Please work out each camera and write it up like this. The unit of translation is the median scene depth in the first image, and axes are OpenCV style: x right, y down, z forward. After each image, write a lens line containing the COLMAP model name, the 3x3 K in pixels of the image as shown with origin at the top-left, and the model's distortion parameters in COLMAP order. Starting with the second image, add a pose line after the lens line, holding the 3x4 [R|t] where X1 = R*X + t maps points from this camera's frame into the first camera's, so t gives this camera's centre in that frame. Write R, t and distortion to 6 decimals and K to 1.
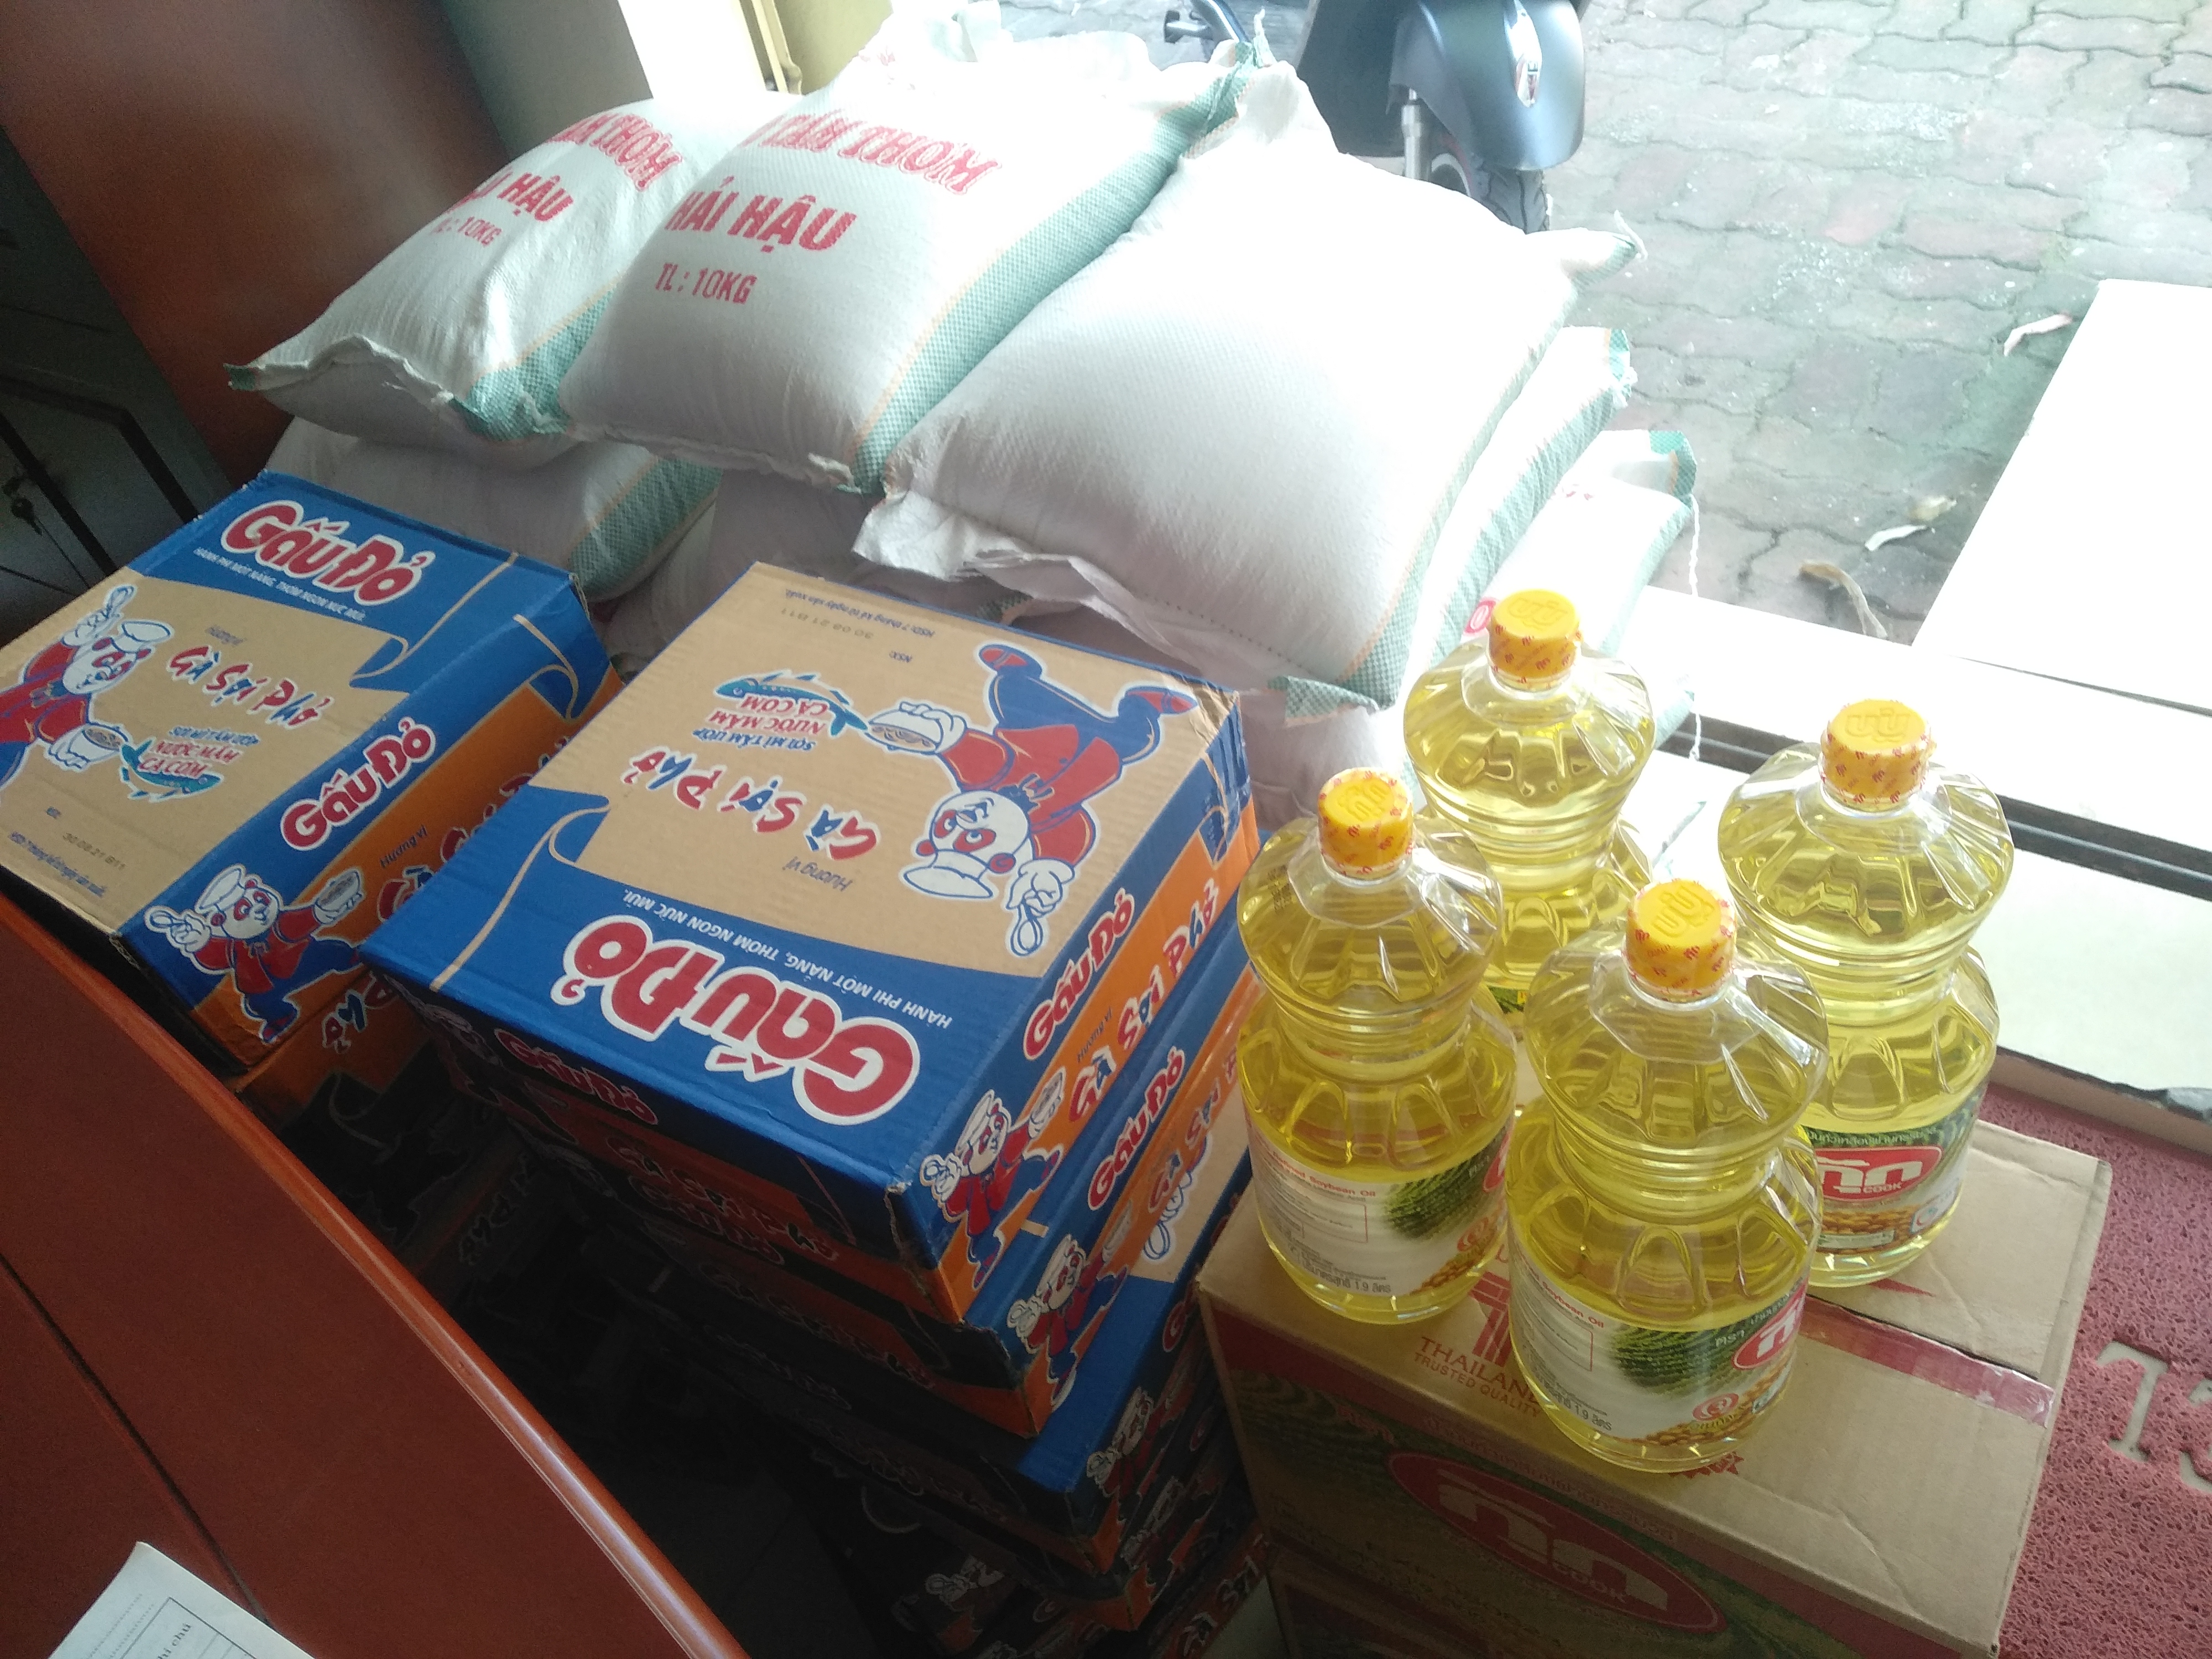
lens RADIAL K [[1811.7, 0, 1106.0], [0, 1811.7, 829.5], [0, 0, 1]] dist [0.070842, -0.196383]
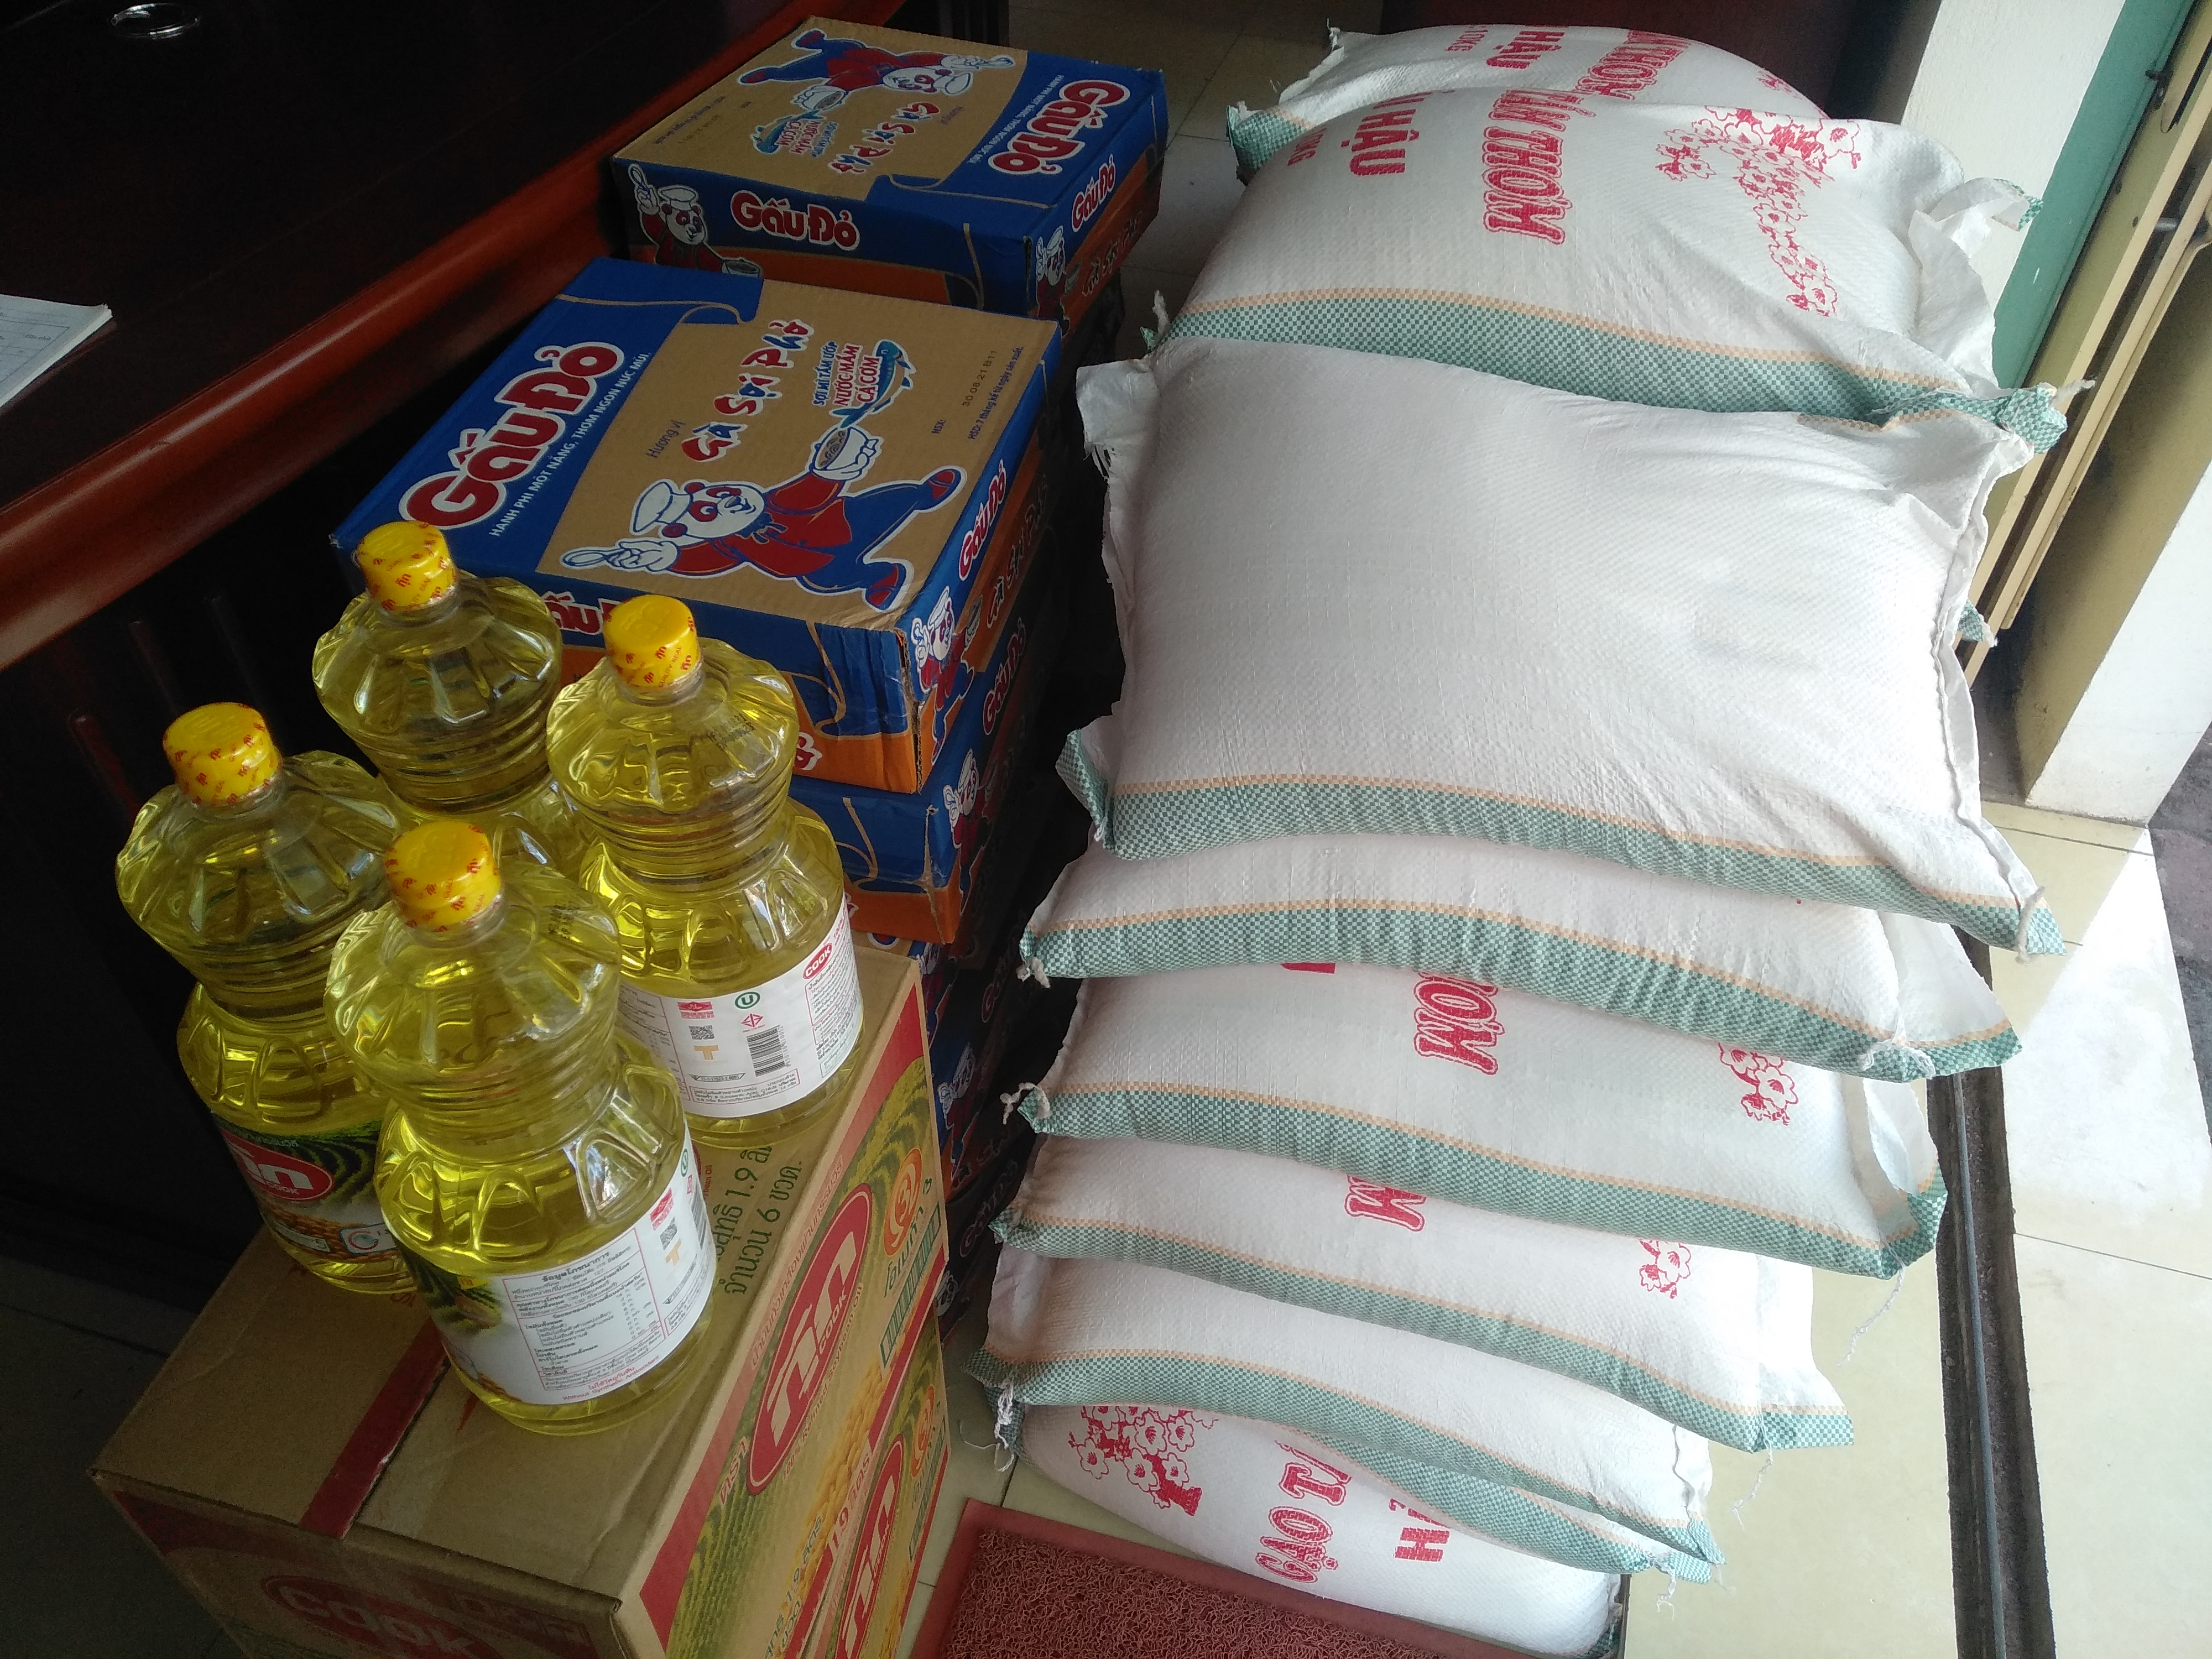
lens RADIAL K [[1810.7, 0, 1106.0], [0, 1810.7, 829.5], [0, 0, 1]] dist [0.003208, -0.007213]
pose [[0.257317, 0.778434, -0.572563, 0.738033], [-0.722331, 0.548529, 0.421134, -0.504160], [0.641892, 0.305215, 0.703433, 0.389571]]
